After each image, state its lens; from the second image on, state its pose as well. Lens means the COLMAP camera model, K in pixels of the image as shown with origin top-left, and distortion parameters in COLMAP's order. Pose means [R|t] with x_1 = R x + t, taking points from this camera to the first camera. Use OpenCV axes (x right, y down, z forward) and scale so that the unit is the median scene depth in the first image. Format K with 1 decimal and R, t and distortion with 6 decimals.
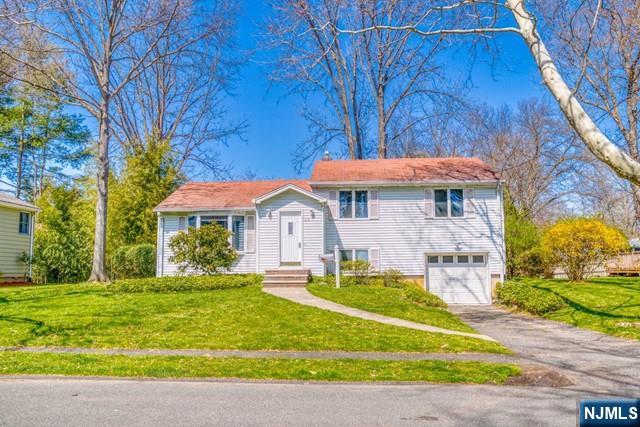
lens RADIAL K [[529.7, 0, 320.0], [0, 529.7, 213.5], [0, 0, 1]] dist [-0.039612, 0.008448]
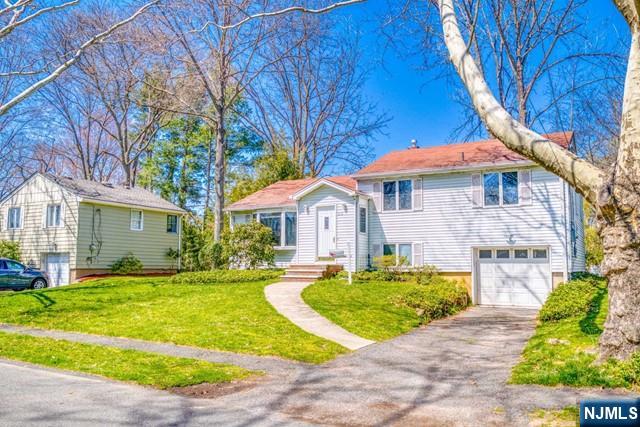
lens RADIAL K [[529.7, 0, 320.0], [0, 529.7, 213.5], [0, 0, 1]] dist [-0.039612, 0.008448]
pose [[0.896014, -0.033479, -0.442762, 0.358594], [0.038662, 0.999249, 0.002683, 0.006613], [0.442339, -0.019522, 0.896635, 0.098830]]
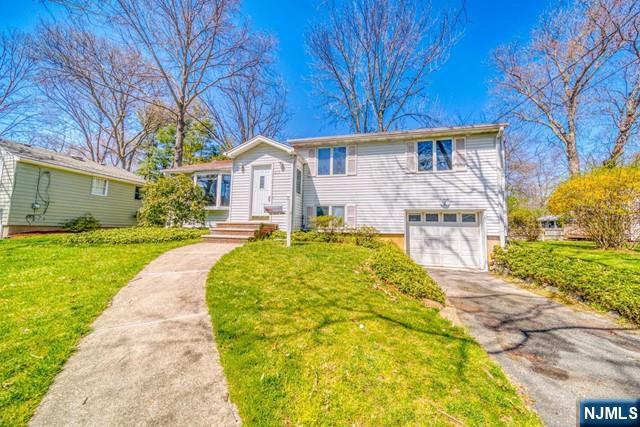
lens RADIAL K [[223.3, 0, 322.6], [0, 223.3, 211.0], [0, 0, 1]] dist [-0.000295, 0.000086]
pose [[0.983701, 0.012439, -0.179379, 0.124638], [-0.008526, 0.999709, 0.022568, 0.068204], [0.179608, -0.020671, 0.983521, 0.585640]]
